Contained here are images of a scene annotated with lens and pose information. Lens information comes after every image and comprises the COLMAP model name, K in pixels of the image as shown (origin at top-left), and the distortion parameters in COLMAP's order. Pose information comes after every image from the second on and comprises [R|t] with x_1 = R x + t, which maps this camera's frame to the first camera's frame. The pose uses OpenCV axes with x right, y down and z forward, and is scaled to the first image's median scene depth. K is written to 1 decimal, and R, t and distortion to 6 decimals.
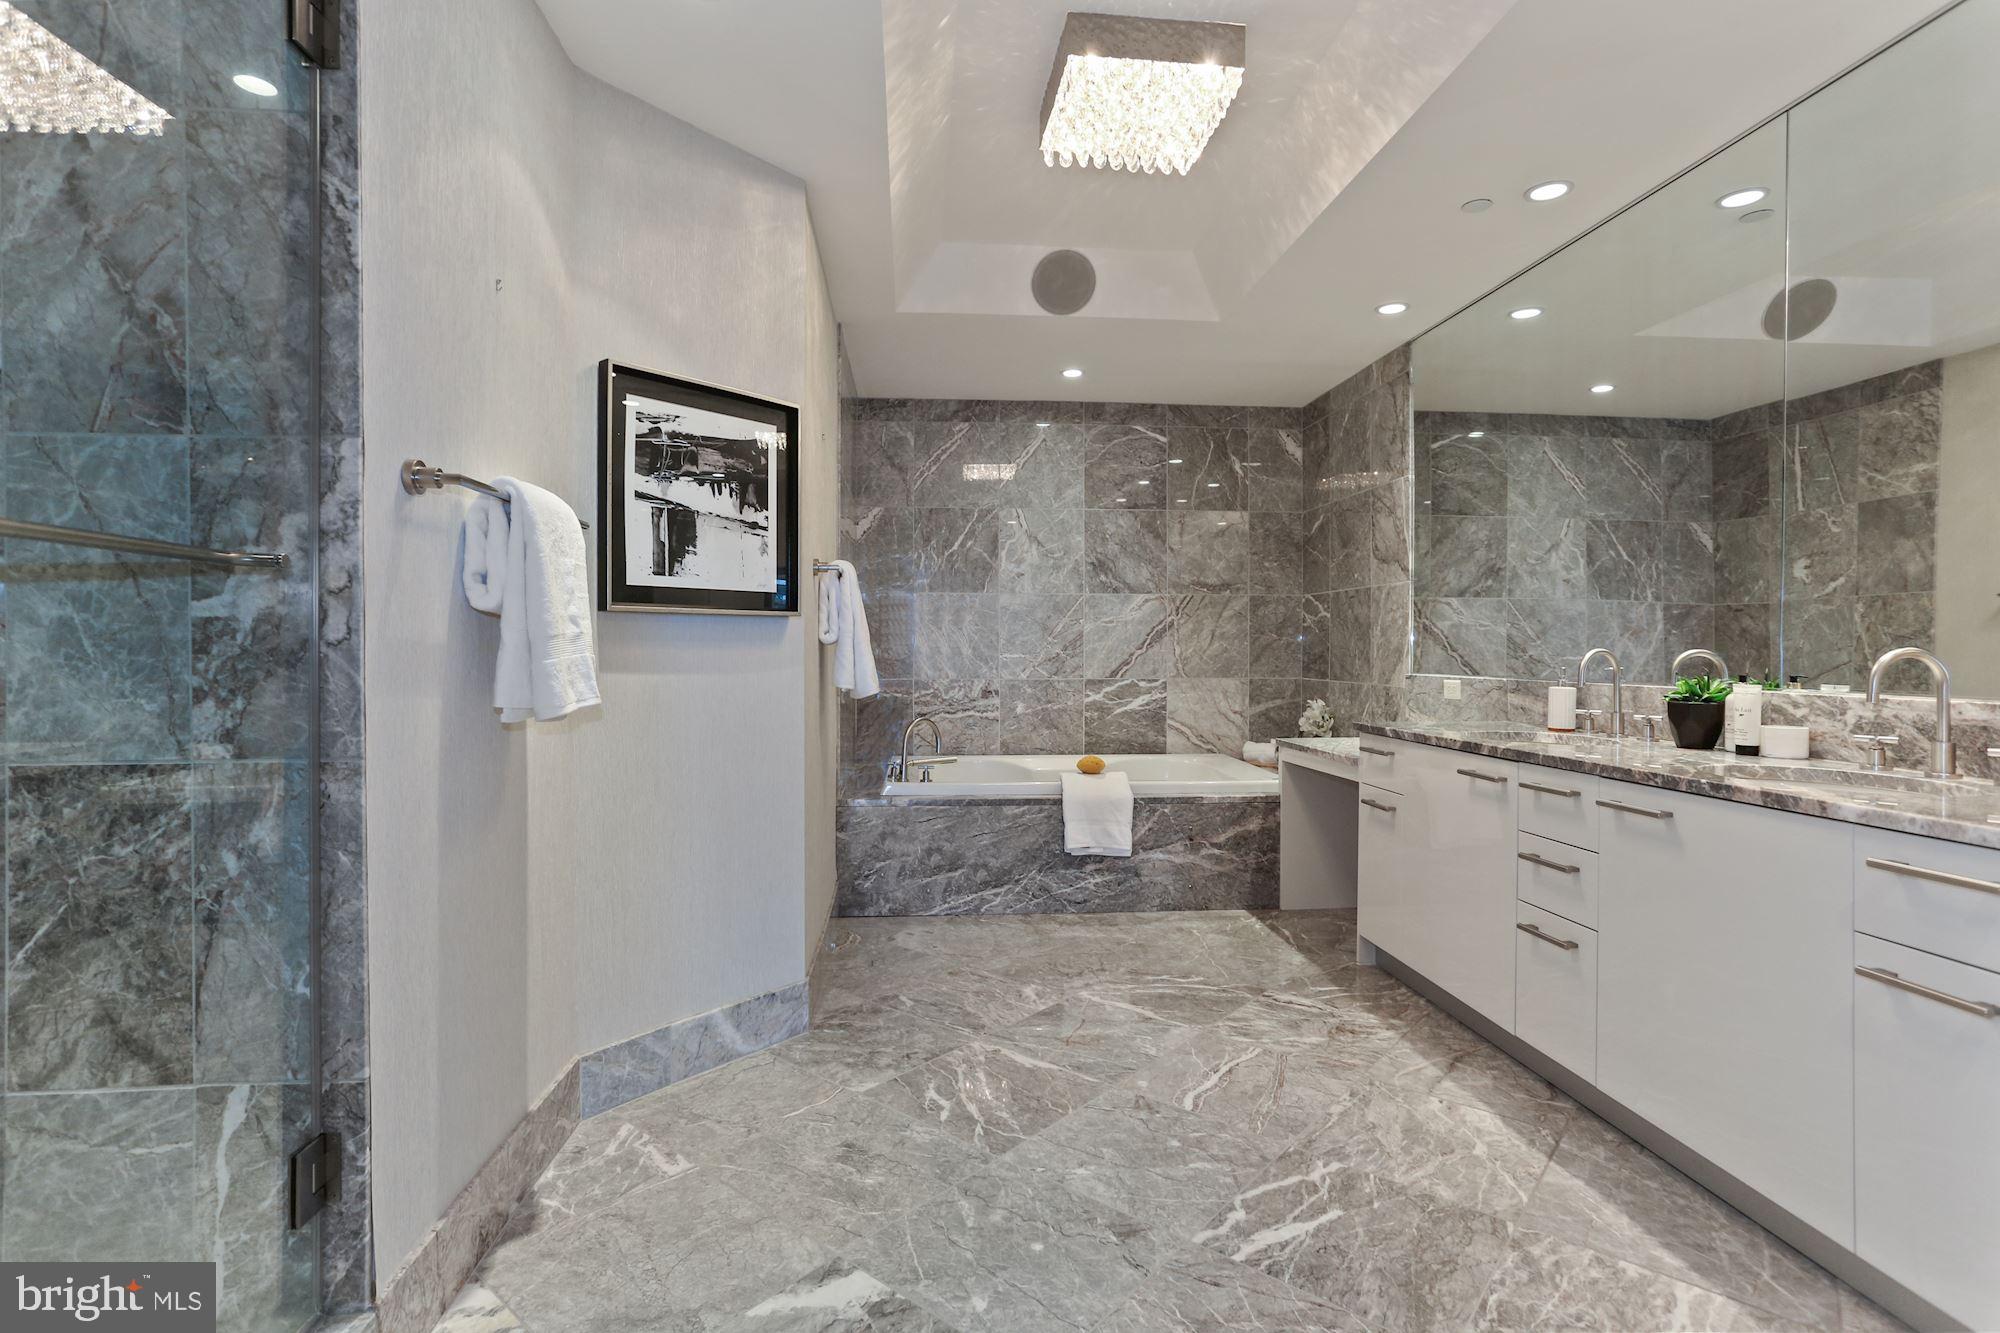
lens RADIAL K [[972.0, 0, 1004.3], [0, 972.0, 656.9], [0, 0, 1]] dist [-0.021393, -0.000044]
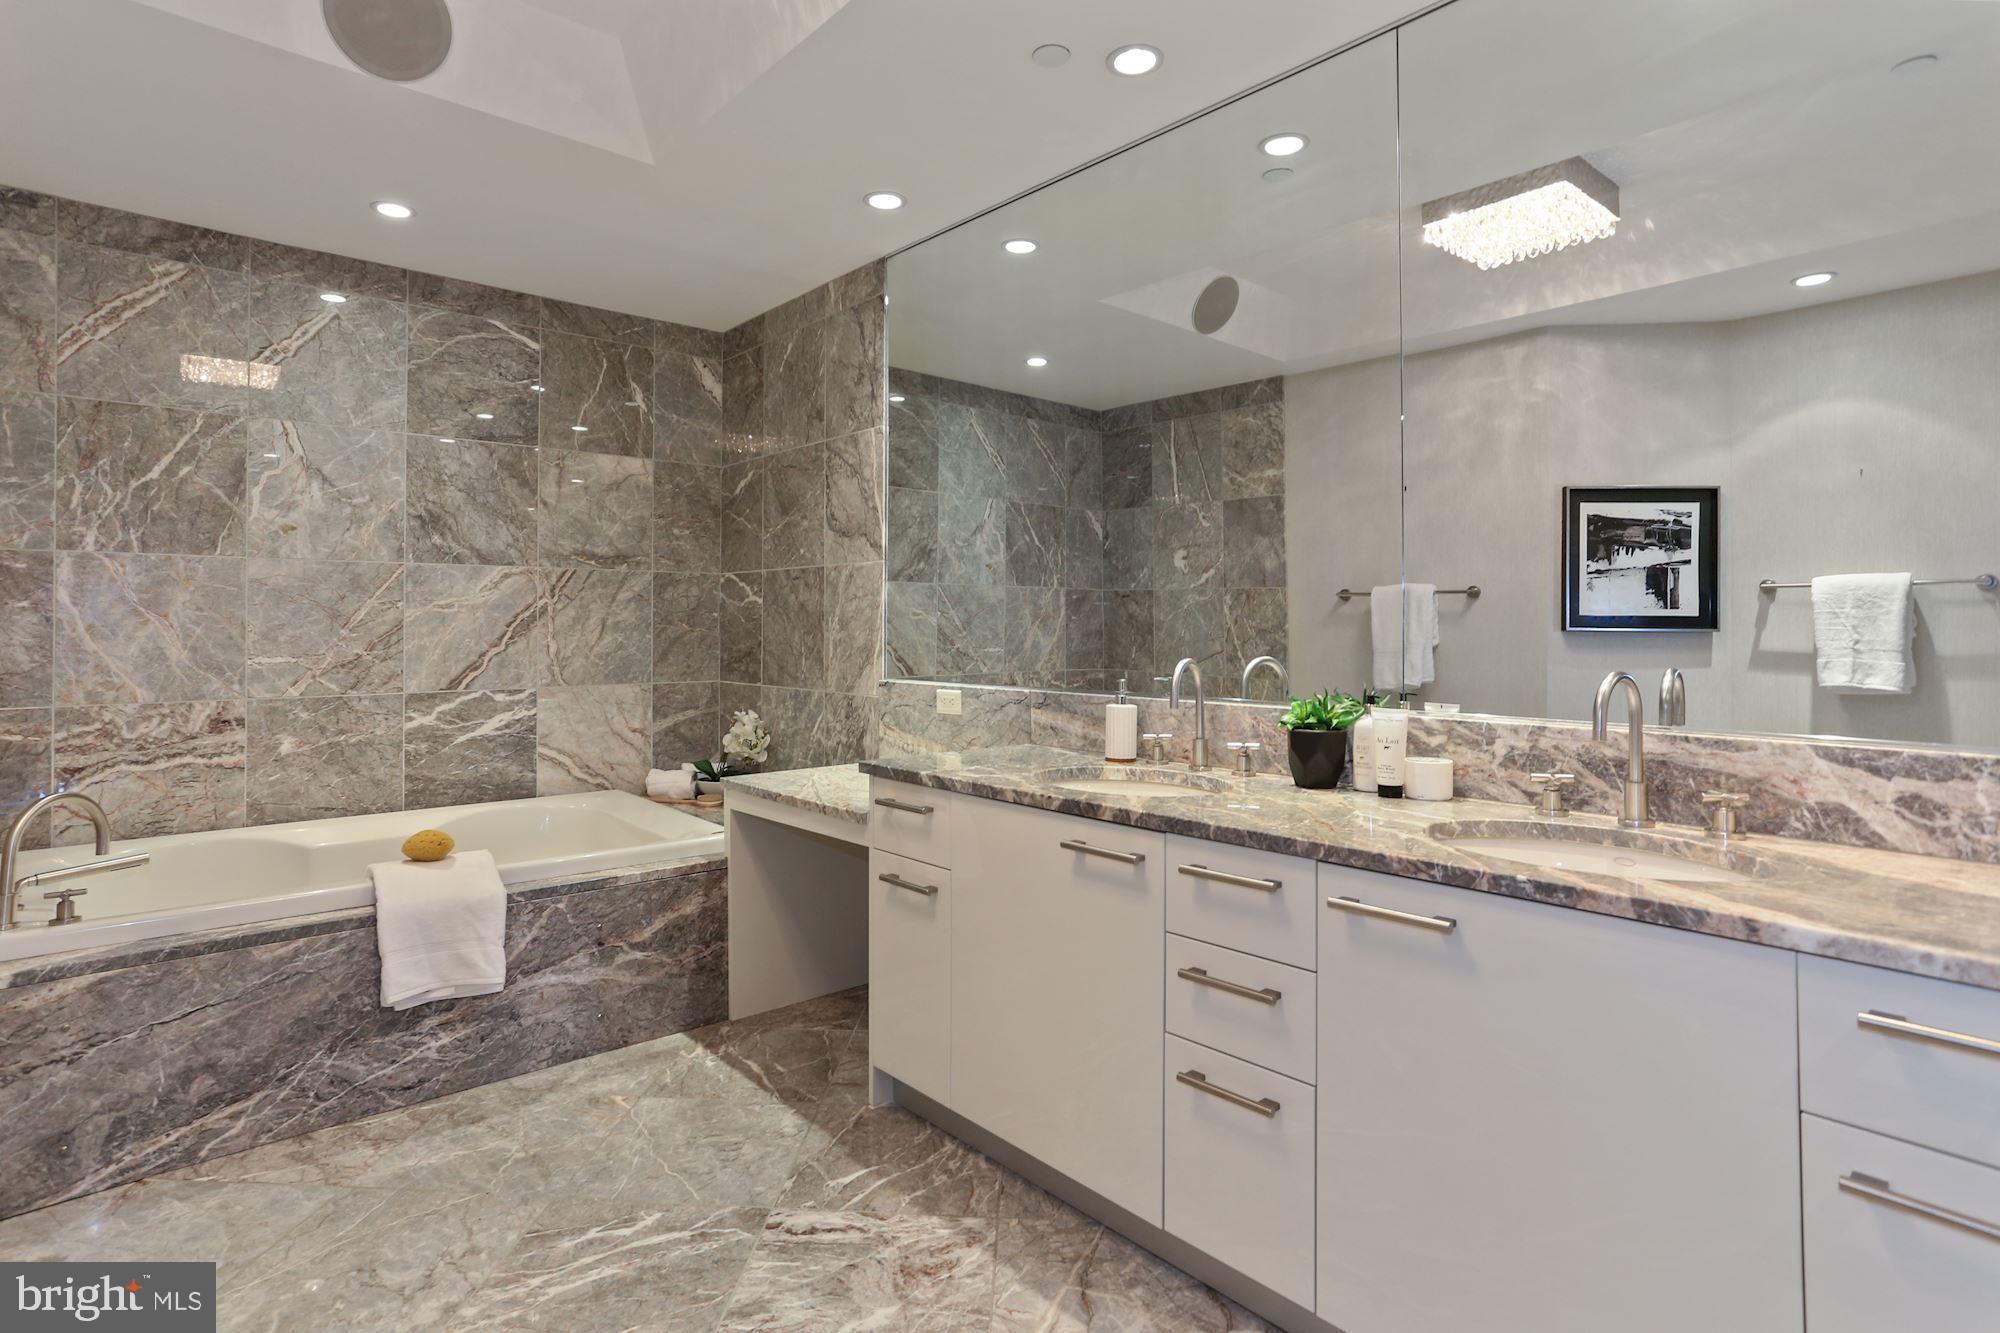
lens RADIAL K [[1004.9, 0, 961.5], [0, 1004.9, 609.8], [0, 0, 1]] dist [-0.046249, 0.034127]
pose [[0.813729, 0.006732, 0.581205, -0.001317], [0.005661, 0.999794, -0.019507, -0.020588], [-0.581216, 0.019164, 0.813523, 0.273267]]
